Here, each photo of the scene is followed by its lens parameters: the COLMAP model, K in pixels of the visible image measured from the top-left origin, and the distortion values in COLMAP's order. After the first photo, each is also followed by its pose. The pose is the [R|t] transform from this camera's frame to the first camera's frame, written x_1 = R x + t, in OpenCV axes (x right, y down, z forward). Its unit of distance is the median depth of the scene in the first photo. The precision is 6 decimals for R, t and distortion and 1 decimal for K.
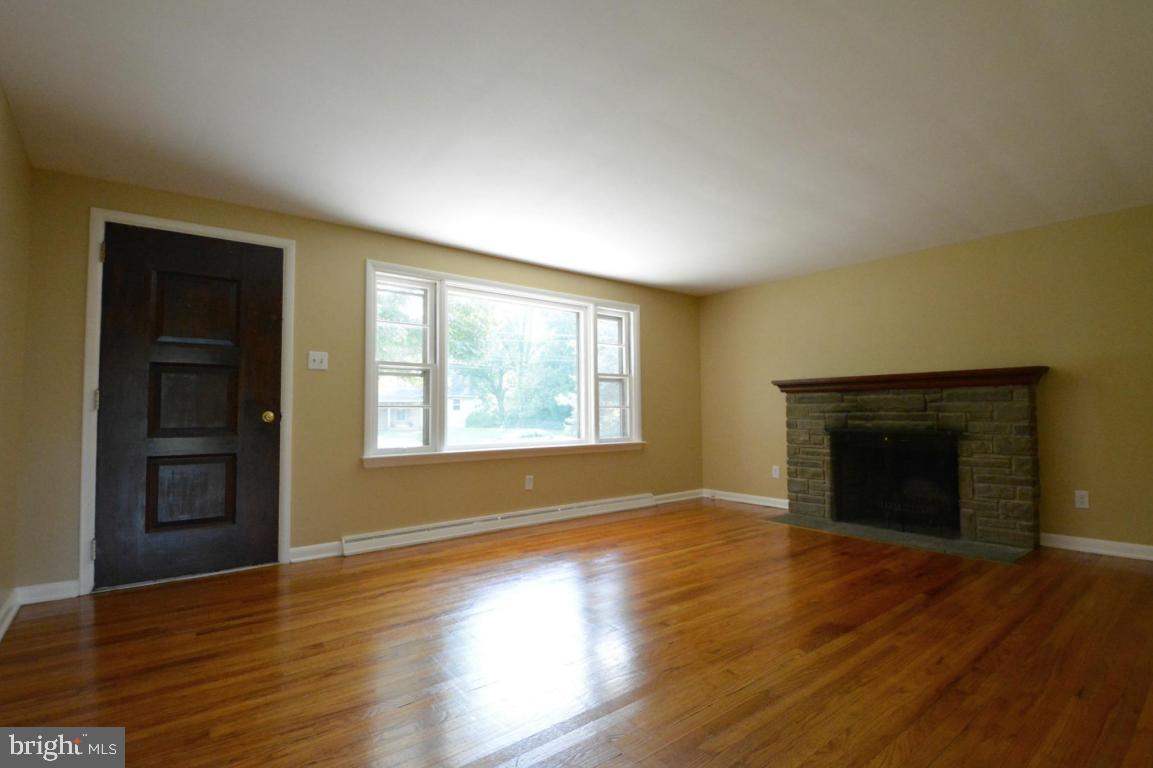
lens RADIAL K [[543.1, 0, 582.0], [0, 543.1, 385.5], [0, 0, 1]] dist [0.029840, -0.037426]
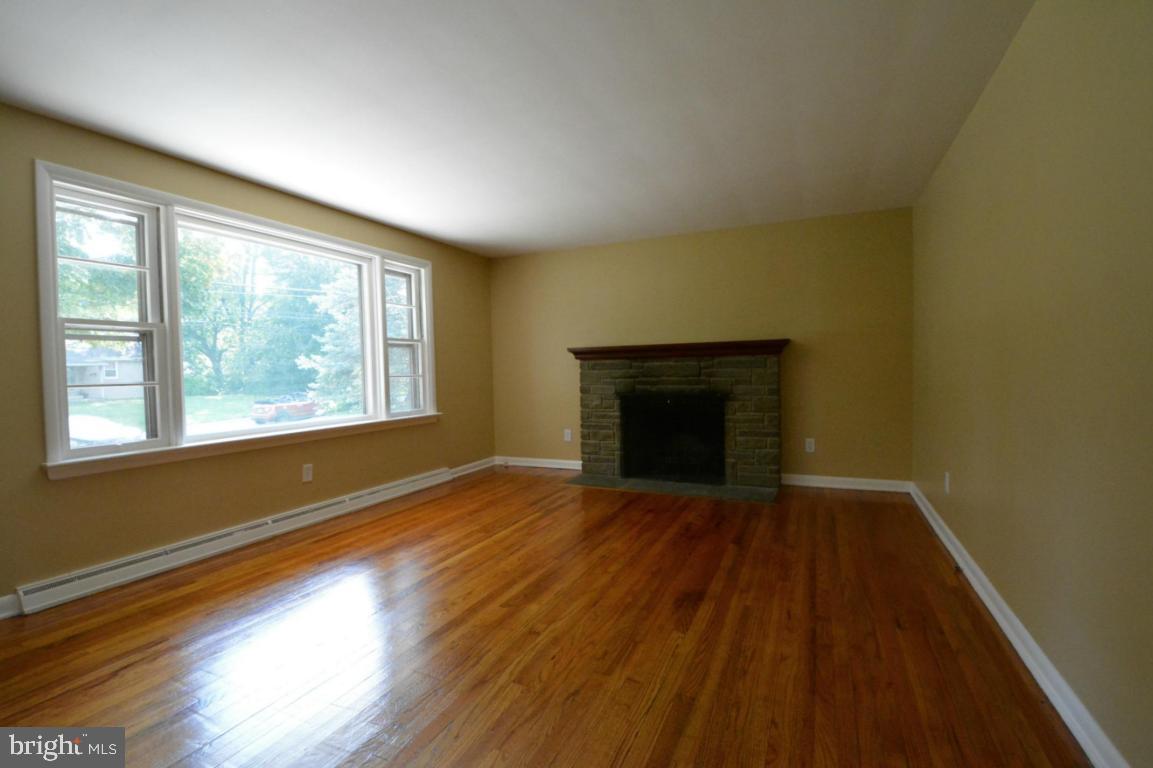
lens RADIAL K [[520.1, 0, 576.5], [0, 520.1, 384.0], [0, 0, 1]] dist [0.023358, -0.030895]
pose [[0.894898, -0.025256, 0.445555, -0.082045], [-0.007252, 0.997442, 0.071105, -0.011857], [-0.446212, -0.066863, 0.892426, 0.133184]]
